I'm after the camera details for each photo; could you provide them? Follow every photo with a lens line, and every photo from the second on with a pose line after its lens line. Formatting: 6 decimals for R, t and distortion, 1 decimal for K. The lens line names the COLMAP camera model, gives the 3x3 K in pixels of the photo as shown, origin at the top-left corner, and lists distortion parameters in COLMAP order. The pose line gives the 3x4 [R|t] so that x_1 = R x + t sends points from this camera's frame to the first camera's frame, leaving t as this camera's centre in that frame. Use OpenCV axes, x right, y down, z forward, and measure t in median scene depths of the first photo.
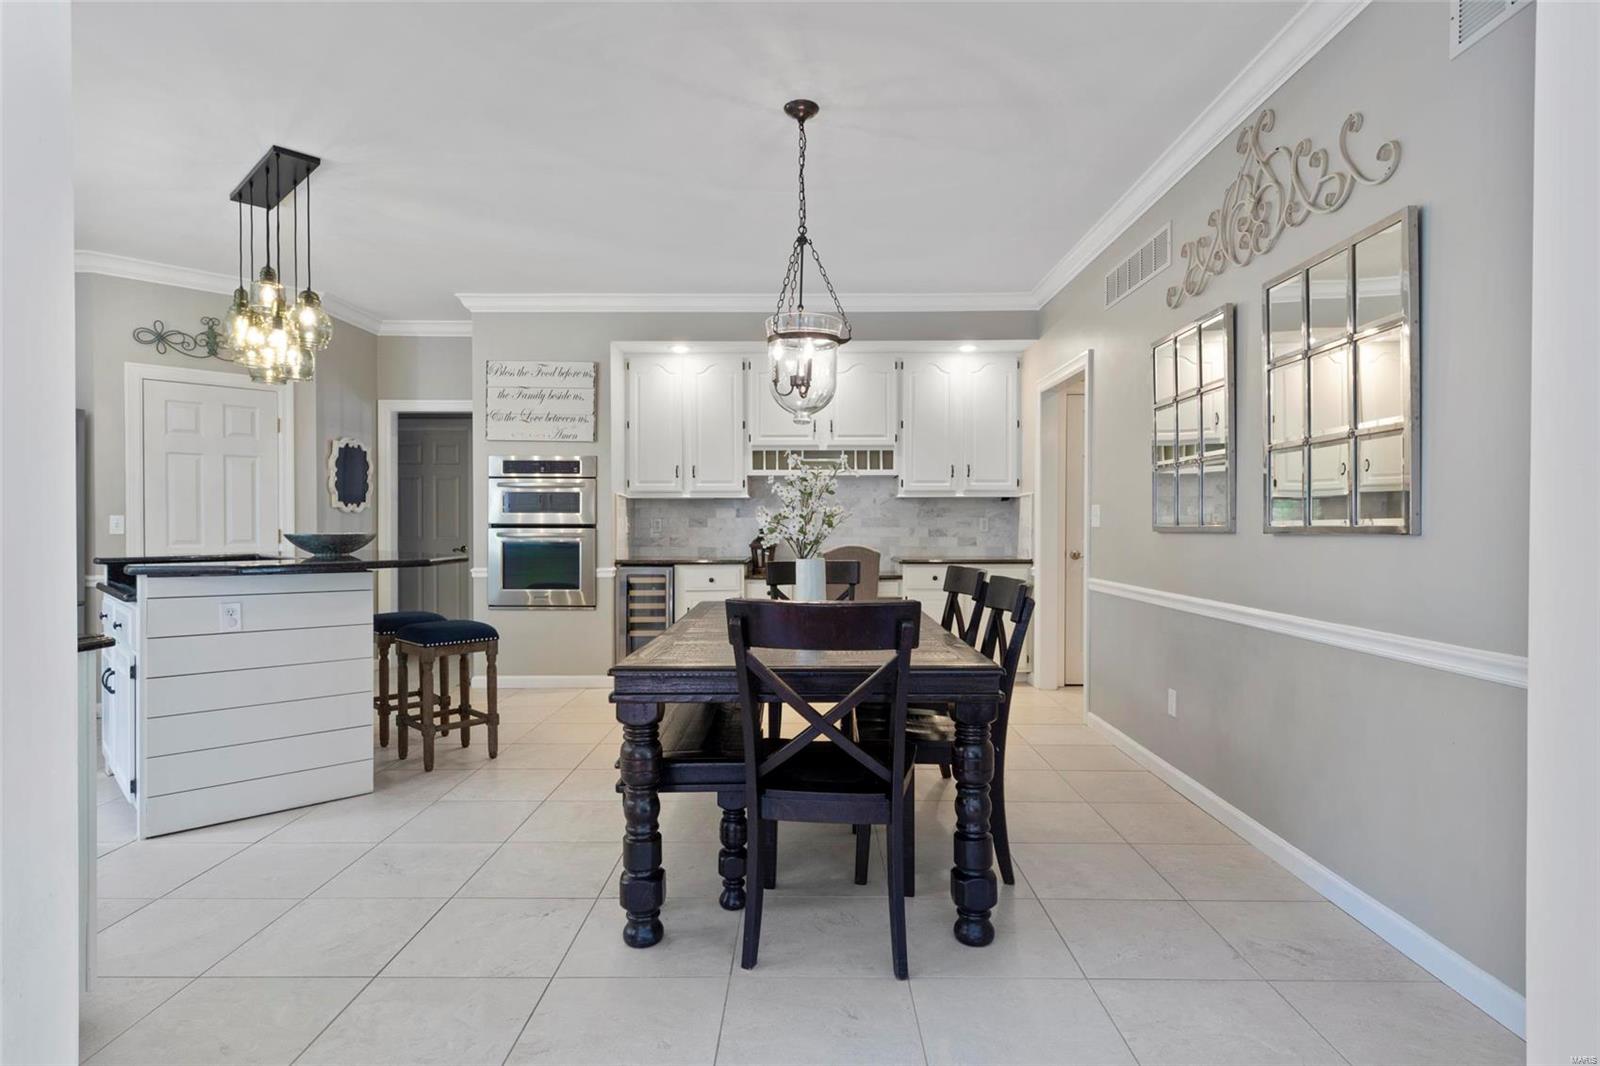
lens RADIAL K [[855.7, 0, 804.7], [0, 855.7, 527.8], [0, 0, 1]] dist [-0.002010, -0.000580]
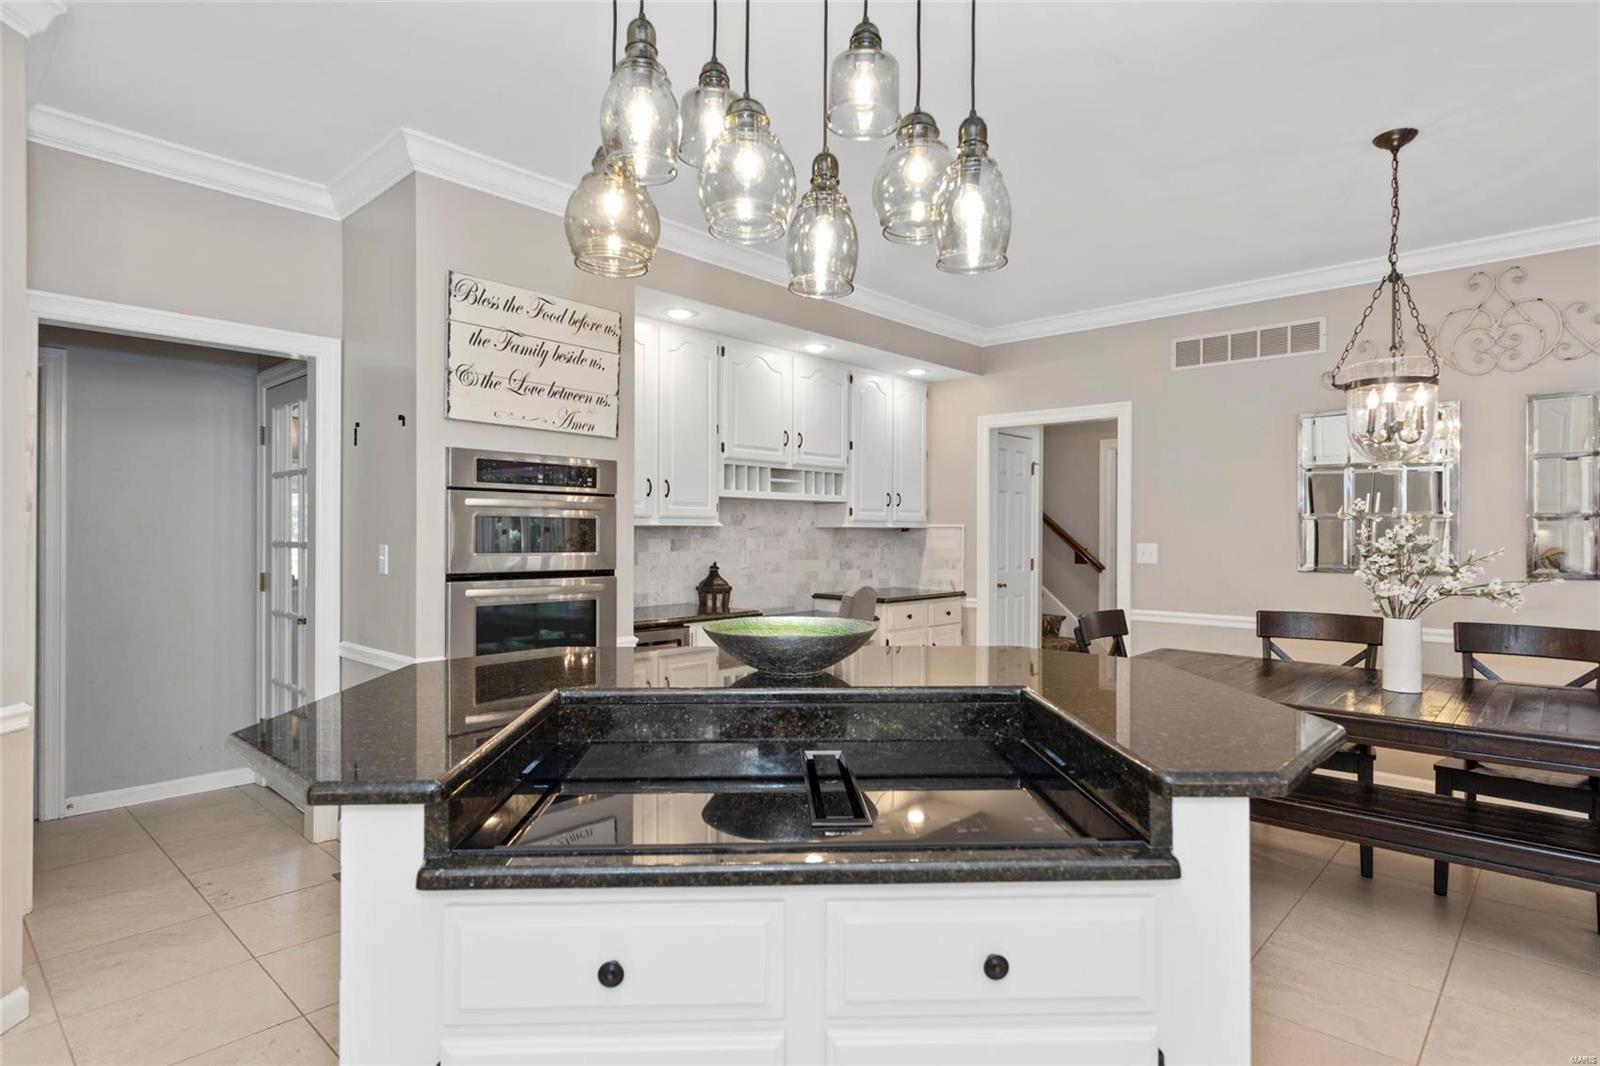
lens RADIAL K [[855.7, 0, 806.3], [0, 855.7, 533.7], [0, 0, 1]] dist [-0.002010, -0.000580]
pose [[0.672500, 0.003103, 0.740091, -0.618108], [-0.004311, 0.999991, -0.000275, -0.030848], [-0.740085, -0.003006, 0.672507, 0.471668]]
